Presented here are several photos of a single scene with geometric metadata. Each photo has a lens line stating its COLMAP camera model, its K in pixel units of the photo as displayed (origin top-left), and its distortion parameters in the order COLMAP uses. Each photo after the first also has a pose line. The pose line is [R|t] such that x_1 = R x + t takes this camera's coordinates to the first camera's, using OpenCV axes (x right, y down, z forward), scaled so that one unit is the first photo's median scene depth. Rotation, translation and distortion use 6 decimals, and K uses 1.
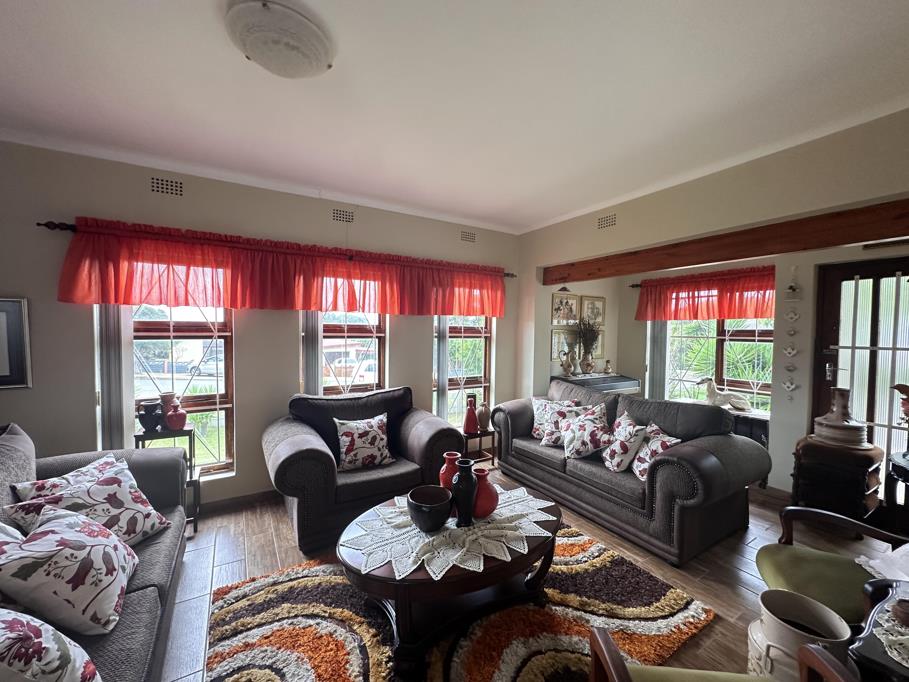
lens RADIAL K [[362.6, 0, 453.5], [0, 362.6, 341.5], [0, 0, 1]] dist [-0.001527, -0.000156]
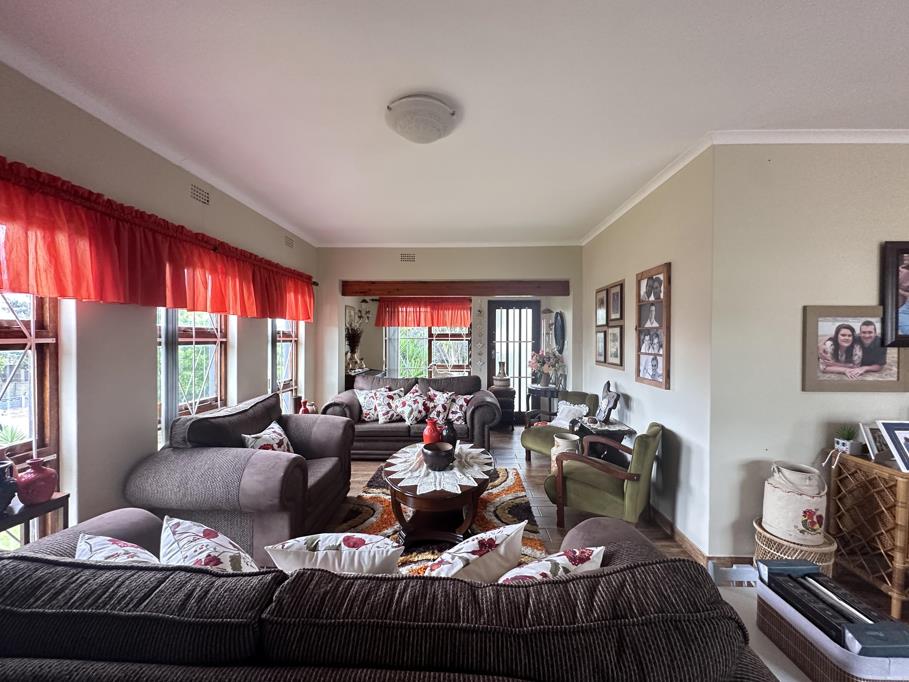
lens RADIAL K [[362.6, 0, 453.5], [0, 362.6, 341.5], [0, 0, 1]] dist [-0.001527, -0.000156]
pose [[0.544066, -0.019502, 0.838816, -0.738366], [0.029224, 0.999564, 0.004284, -0.002074], [-0.838533, 0.022183, 0.544399, 0.086237]]
